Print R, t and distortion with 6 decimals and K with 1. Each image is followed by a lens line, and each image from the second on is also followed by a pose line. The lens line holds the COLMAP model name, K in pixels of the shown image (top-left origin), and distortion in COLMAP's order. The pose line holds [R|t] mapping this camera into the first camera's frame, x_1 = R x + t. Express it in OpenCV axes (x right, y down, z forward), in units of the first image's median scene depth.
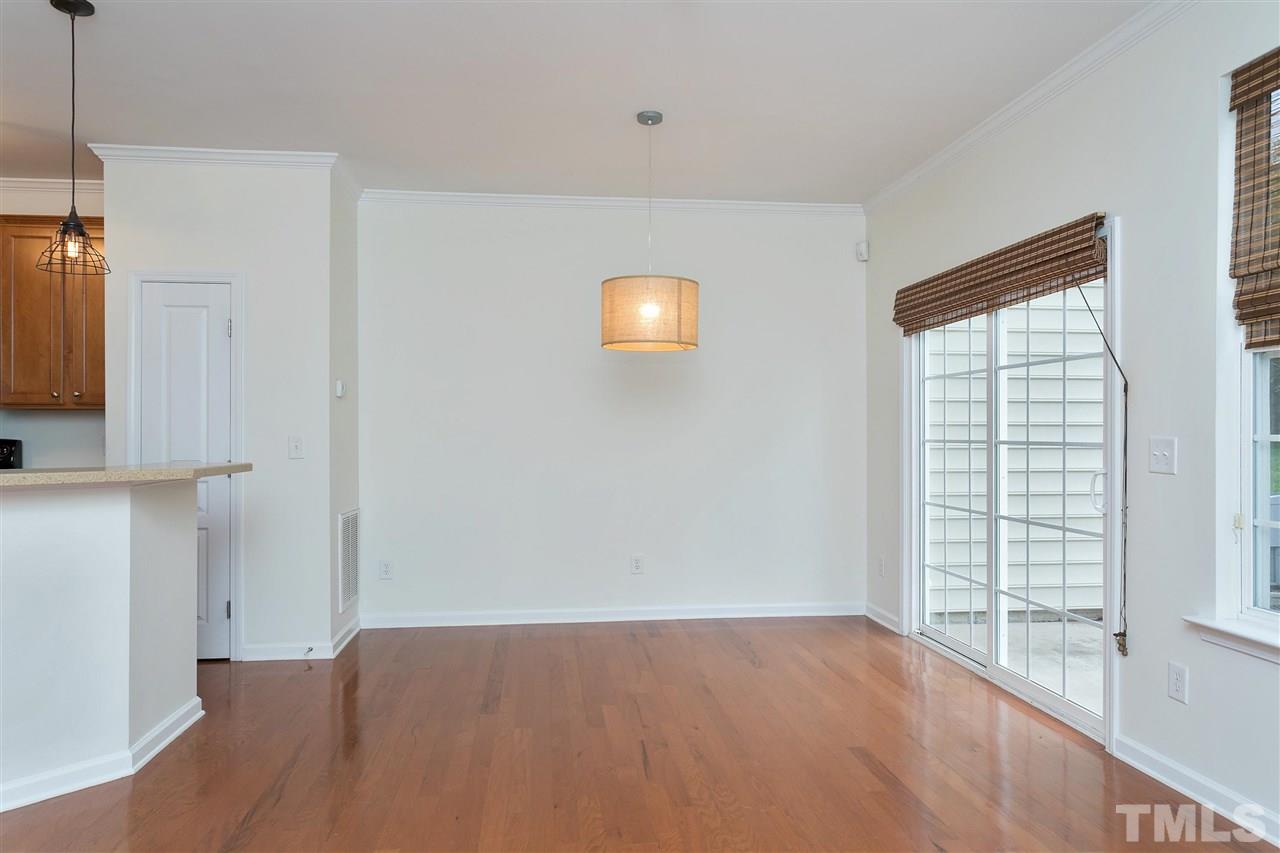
lens RADIAL K [[841.6, 0, 611.9], [0, 841.6, 428.4], [0, 0, 1]] dist [0.005282, 0.003703]
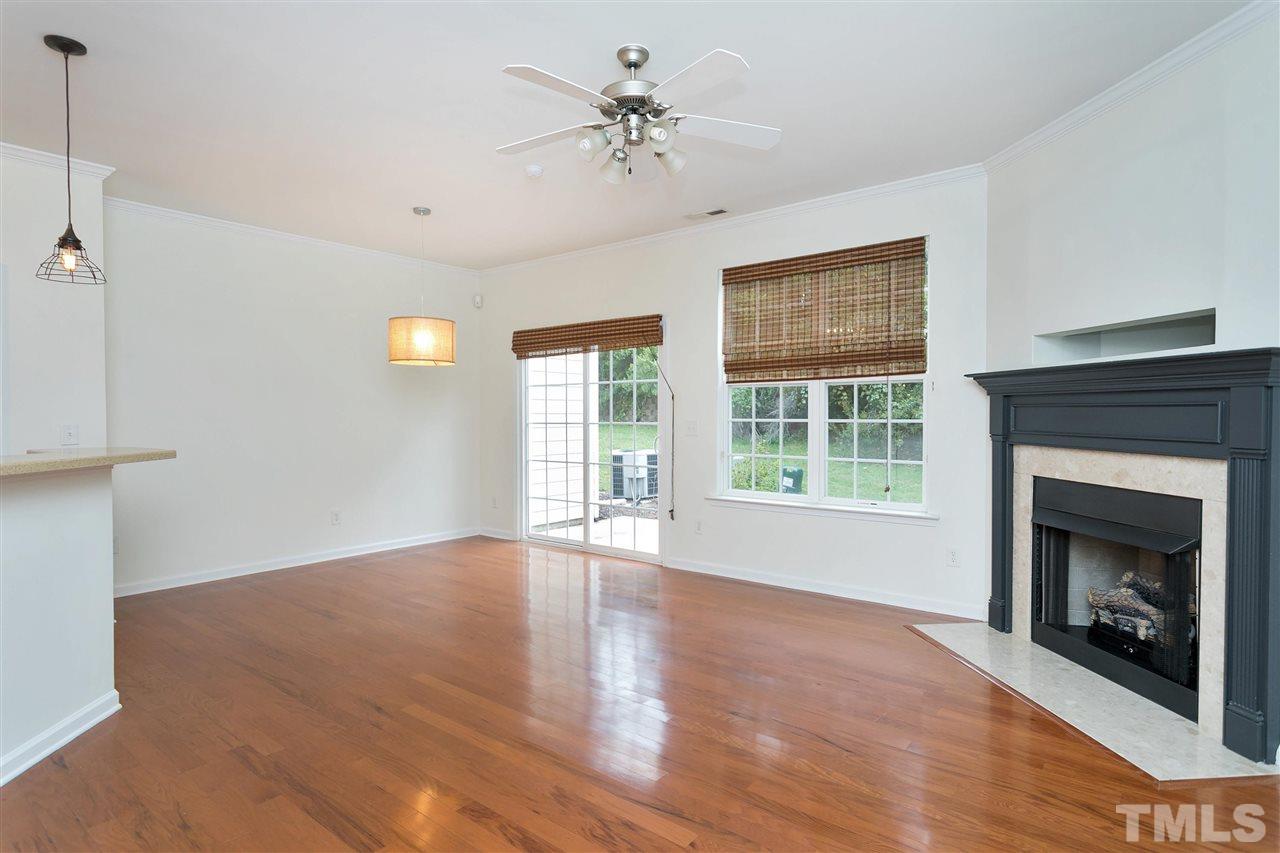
lens RADIAL K [[684.8, 0, 641.7], [0, 684.8, 423.9], [0, 0, 1]] dist [-0.023907, -0.000221]
pose [[0.691128, -0.014827, 0.722581, -0.522091], [0.002434, 0.999832, 0.018188, -0.008691], [-0.722729, -0.010812, 0.691047, -0.116248]]
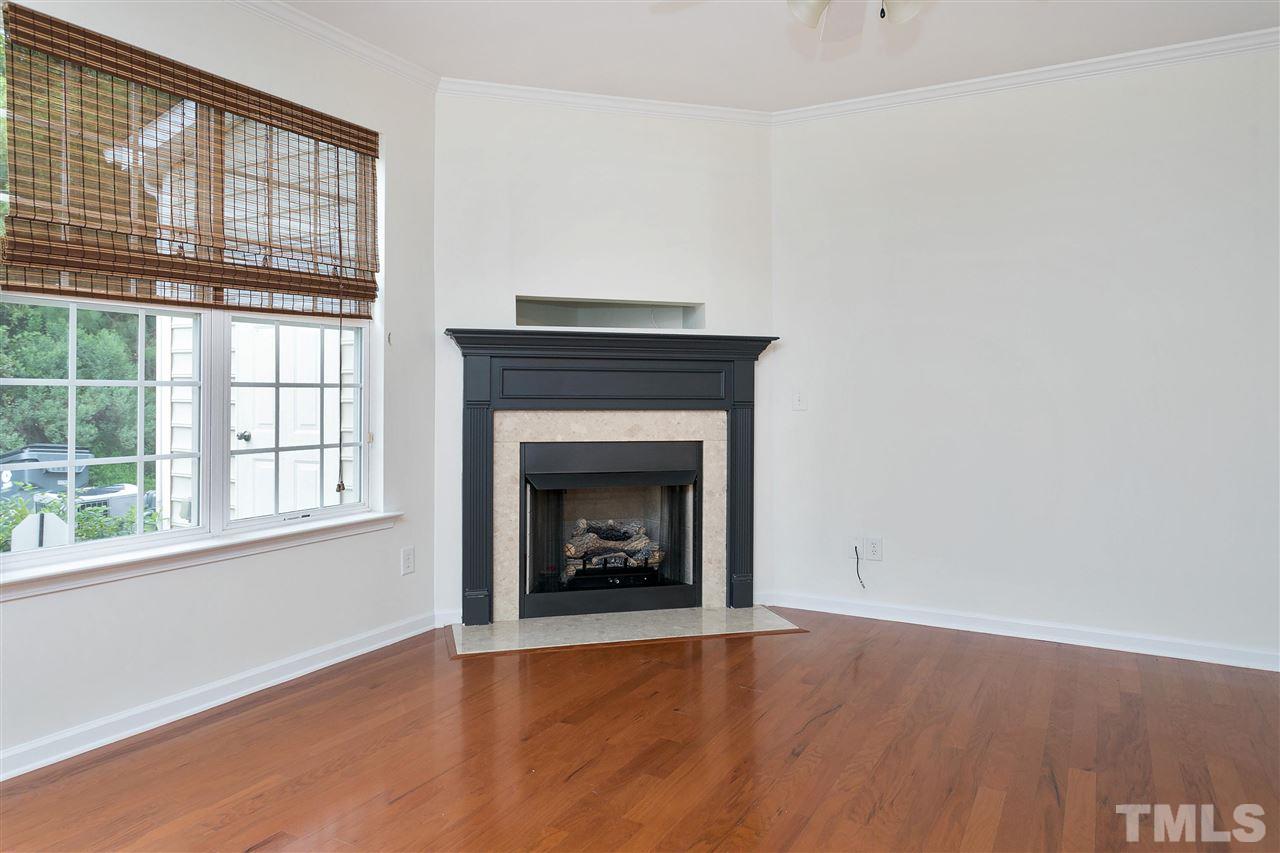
lens RADIAL K [[842.9, 0, 626.0], [0, 842.9, 400.9], [0, 0, 1]] dist [0.007208, -0.001146]
pose [[-0.825882, -0.008851, 0.563774, -0.236856], [-0.004560, 0.999949, 0.009019, 0.014010], [-0.563825, 0.004878, -0.825880, 0.867084]]
